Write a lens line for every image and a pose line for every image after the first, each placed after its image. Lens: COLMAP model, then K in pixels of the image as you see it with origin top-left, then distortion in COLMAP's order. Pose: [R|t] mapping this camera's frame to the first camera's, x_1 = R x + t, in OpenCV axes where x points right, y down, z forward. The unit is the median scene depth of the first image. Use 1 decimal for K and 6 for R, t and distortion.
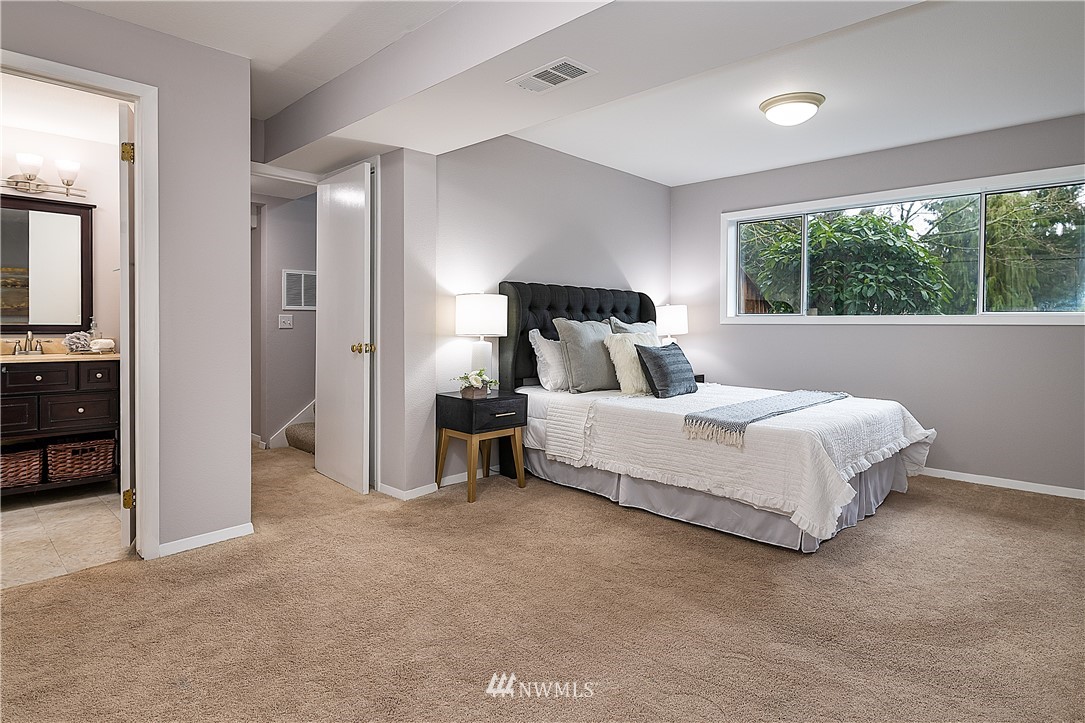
lens RADIAL K [[590.6, 0, 539.9], [0, 590.6, 328.3], [0, 0, 1]] dist [0.006530, -0.006453]
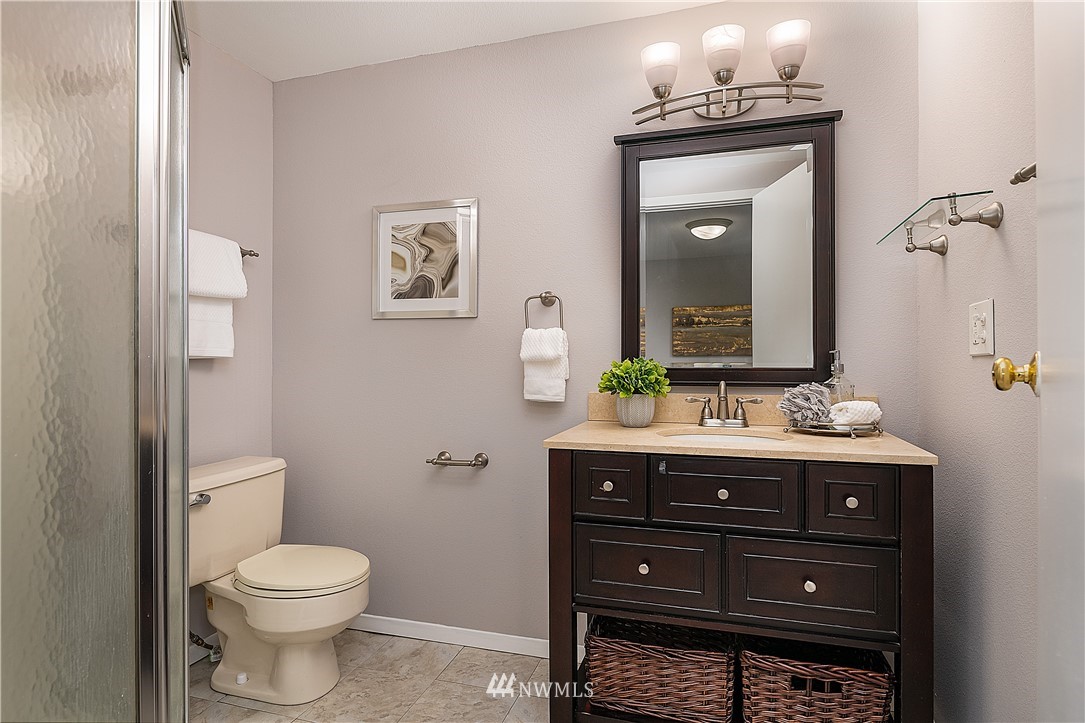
lens RADIAL K [[590.6, 0, 543.2], [0, 590.6, 365.5], [0, 0, 1]] dist [0.006530, -0.006453]
pose [[0.455975, -0.005652, -0.889974, -0.475663], [-0.006766, 0.999929, -0.009817, -0.001793], [0.889967, 0.010498, 0.455905, 0.621546]]
